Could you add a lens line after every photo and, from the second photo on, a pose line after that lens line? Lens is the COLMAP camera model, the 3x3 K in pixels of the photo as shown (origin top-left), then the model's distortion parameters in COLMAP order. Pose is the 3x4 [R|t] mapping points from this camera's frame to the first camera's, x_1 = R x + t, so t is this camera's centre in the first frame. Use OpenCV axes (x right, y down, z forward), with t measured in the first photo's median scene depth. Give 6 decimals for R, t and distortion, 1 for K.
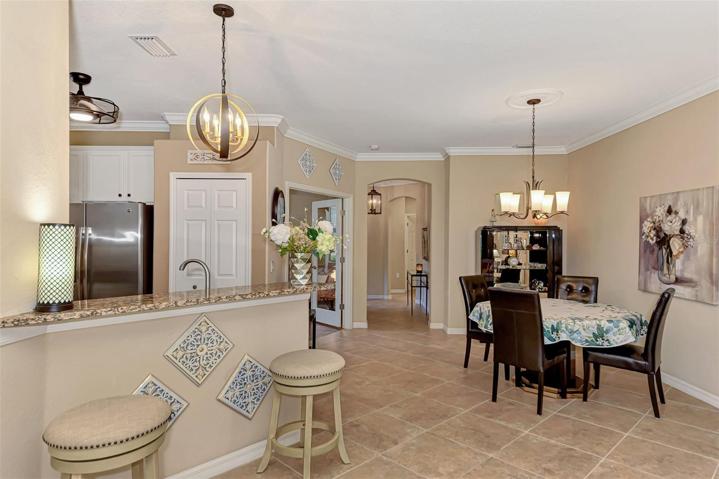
lens RADIAL K [[413.0, 0, 356.2], [0, 413.0, 239.8], [0, 0, 1]] dist [0.006613, 0.003738]
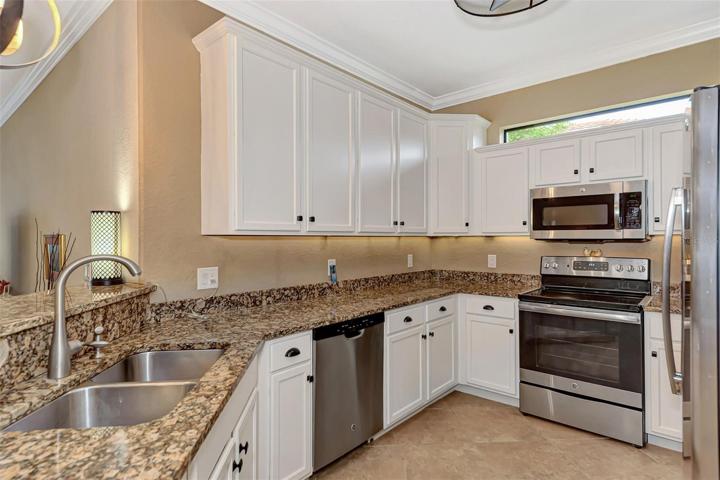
lens RADIAL K [[391.9, 0, 357.4], [0, 391.9, 234.1], [0, 0, 1]] dist [0.019544, -0.006145]
pose [[-0.632508, -0.010105, -0.774488, -0.146912], [0.000054, 0.999914, -0.013089, 0.017945], [0.774554, -0.008321, -0.632454, 1.007901]]
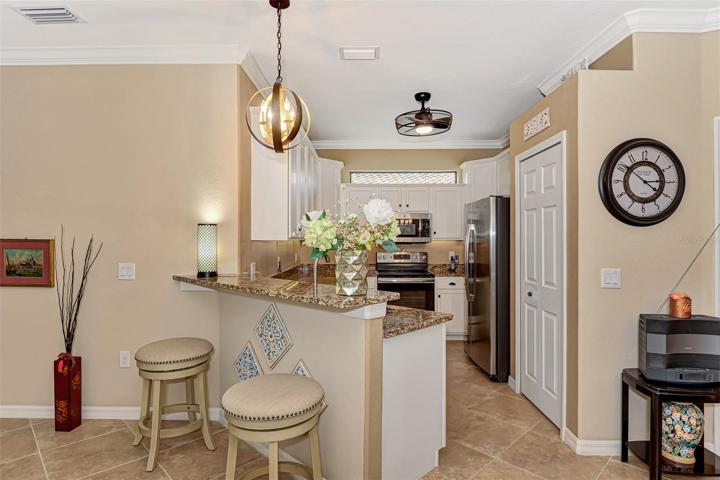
lens RADIAL K [[391.9, 0, 365.4], [0, 391.9, 240.5], [0, 0, 1]] dist [0.019544, -0.006145]
pose [[0.028872, 0.000974, -0.999583, 0.371950], [-0.001011, 0.999999, 0.000945, 0.010674], [0.999583, 0.000984, 0.028873, 0.697761]]
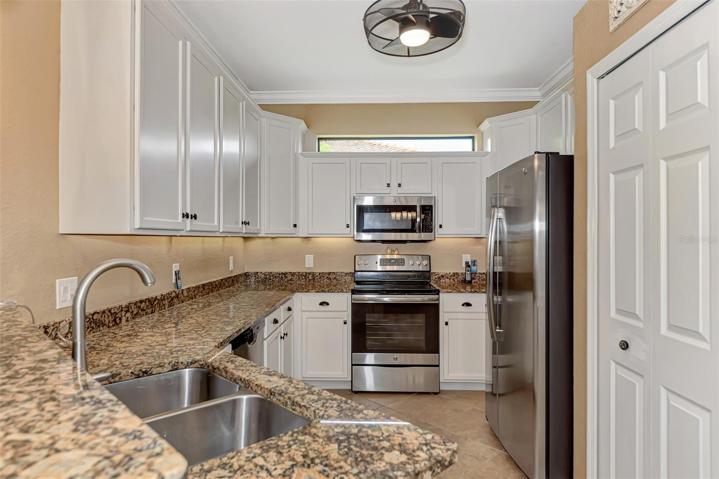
lens RADIAL K [[431.3, 0, 363.9], [0, 431.3, 240.0], [0, 0, 1]] dist [0.002805, -0.003792]
pose [[0.003511, -0.000458, -0.999994, 0.007884], [-0.002453, 0.999997, -0.000466, 0.017623], [0.999991, 0.002455, 0.003510, 0.797320]]
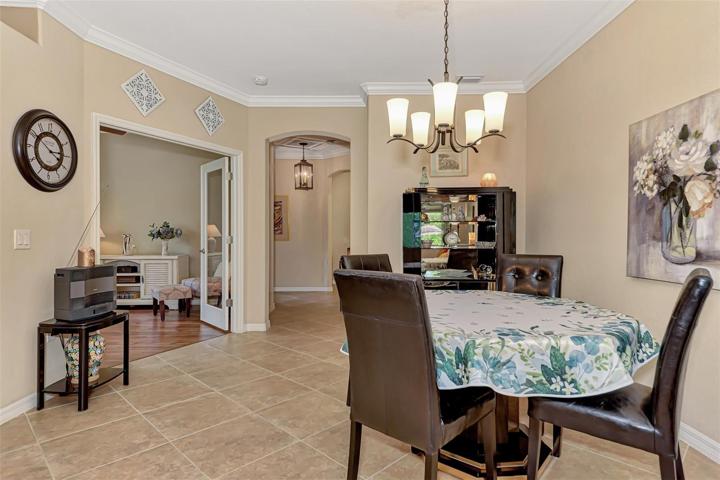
lens RADIAL K [[391.9, 0, 362.1], [0, 391.9, 236.2], [0, 0, 1]] dist [0.019544, -0.006145]
pose [[0.999433, -0.002920, 0.033534, 0.286650], [0.002780, 0.999987, 0.004222, 0.062601], [-0.033546, -0.004126, 0.999429, 0.456517]]
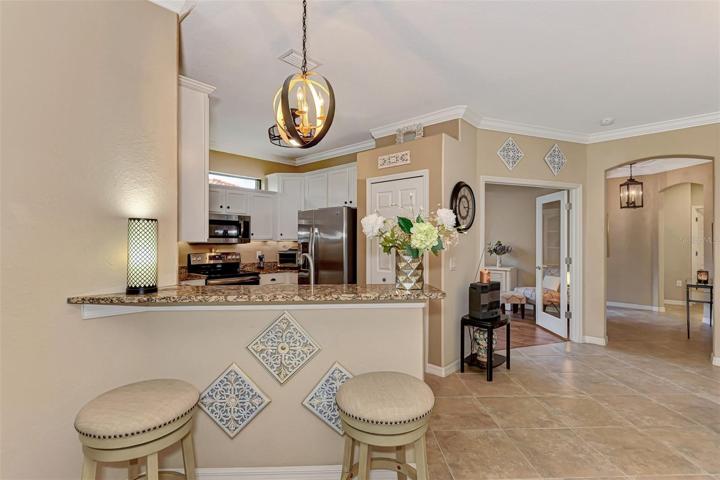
lens RADIAL K [[329.6, 0, 367.0], [0, 329.6, 238.9], [0, 0, 1]] dist [-0.007253, -0.000650]
pose [[0.753925, -0.005218, -0.656939, 0.160062], [0.000543, 0.999973, -0.007320, 0.011191], [0.656960, 0.005162, 0.753908, 0.323196]]
